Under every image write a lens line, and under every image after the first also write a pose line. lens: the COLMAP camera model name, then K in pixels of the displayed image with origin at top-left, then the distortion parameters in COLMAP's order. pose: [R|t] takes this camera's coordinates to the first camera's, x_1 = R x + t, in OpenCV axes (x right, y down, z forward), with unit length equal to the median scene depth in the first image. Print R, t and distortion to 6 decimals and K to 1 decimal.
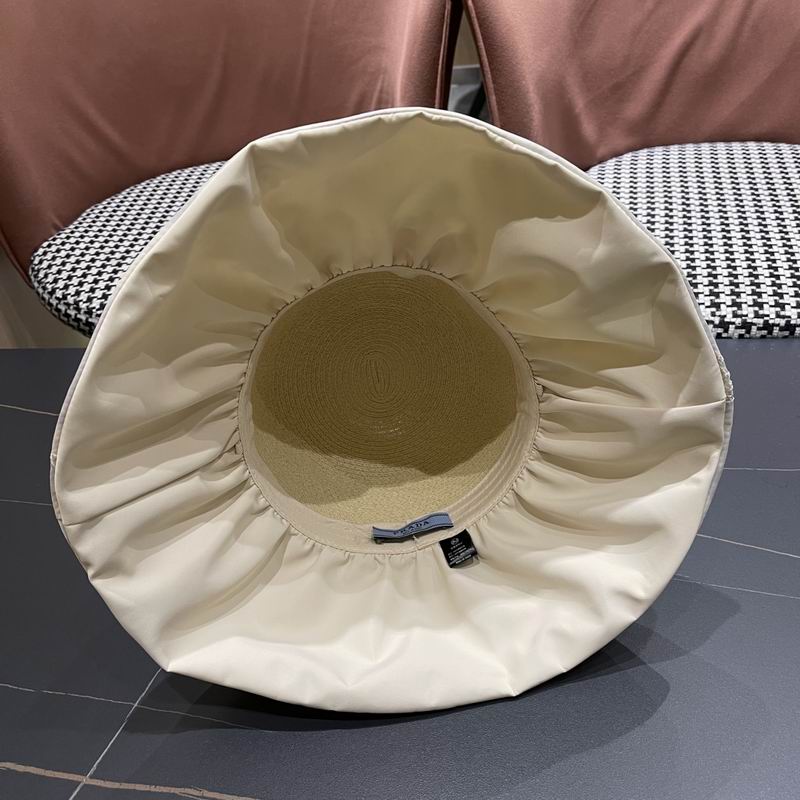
lens RADIAL K [[837.7, 0, 398.2], [0, 837.7, 404.5], [0, 0, 1]] dist [0.021886, 0.000000]
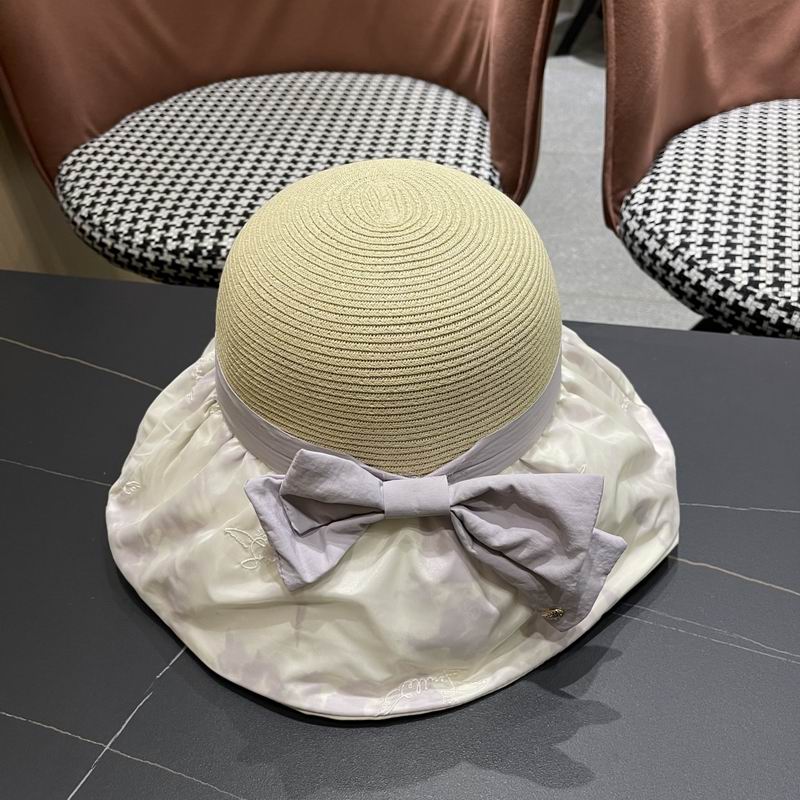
lens RADIAL K [[837.7, 0, 408.6], [0, 837.7, 412.0], [0, 0, 1]] dist [0.021886, 0.000000]
pose [[0.994149, 0.101521, -0.036901, -0.013606], [-0.098064, 0.991475, 0.085793, -0.031751], [0.045297, -0.081673, 0.995629, 0.120237]]
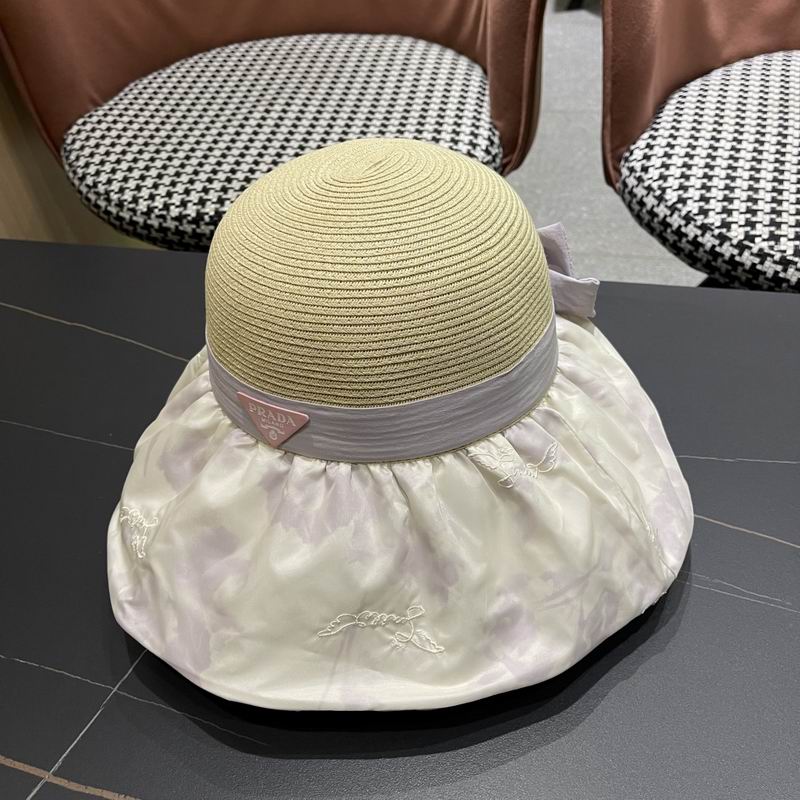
lens RADIAL K [[837.7, 0, 407.9], [0, 837.7, 410.4], [0, 0, 1]] dist [0.021886, 0.000000]
pose [[0.994340, 0.088289, -0.059098, 0.005471], [-0.080228, 0.988639, 0.127108, -0.029984], [0.069649, -0.121648, 0.990127, 0.107028]]
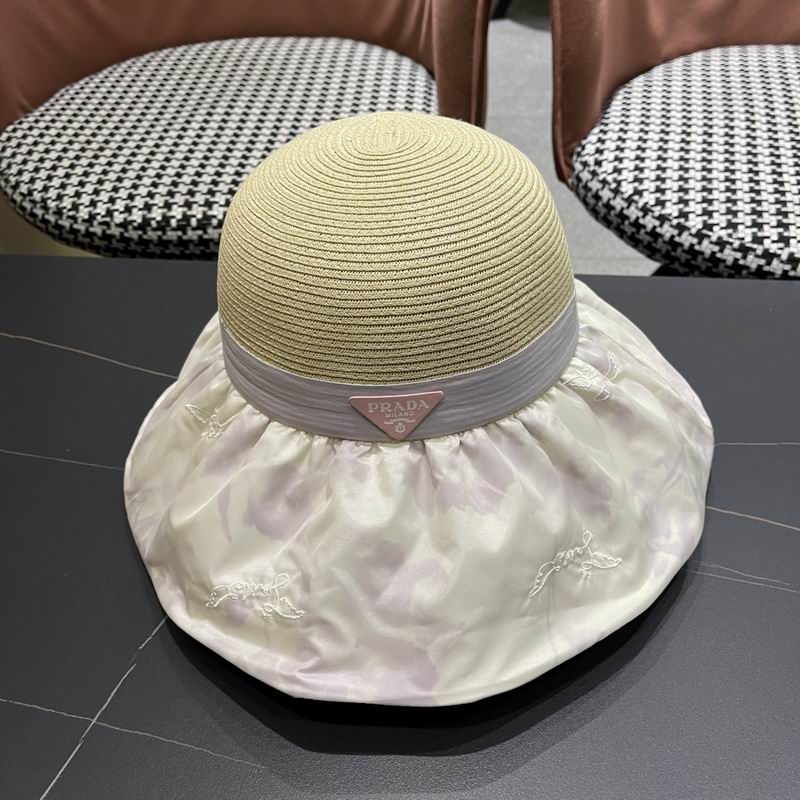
lens RADIAL K [[837.7, 0, 407.0], [0, 837.7, 410.1], [0, 0, 1]] dist [0.021886, 0.000000]
pose [[0.998907, 0.043343, 0.017470, -0.022767], [-0.044949, 0.993407, 0.105458, -0.016329], [-0.012784, -0.106128, 0.994270, 0.123473]]
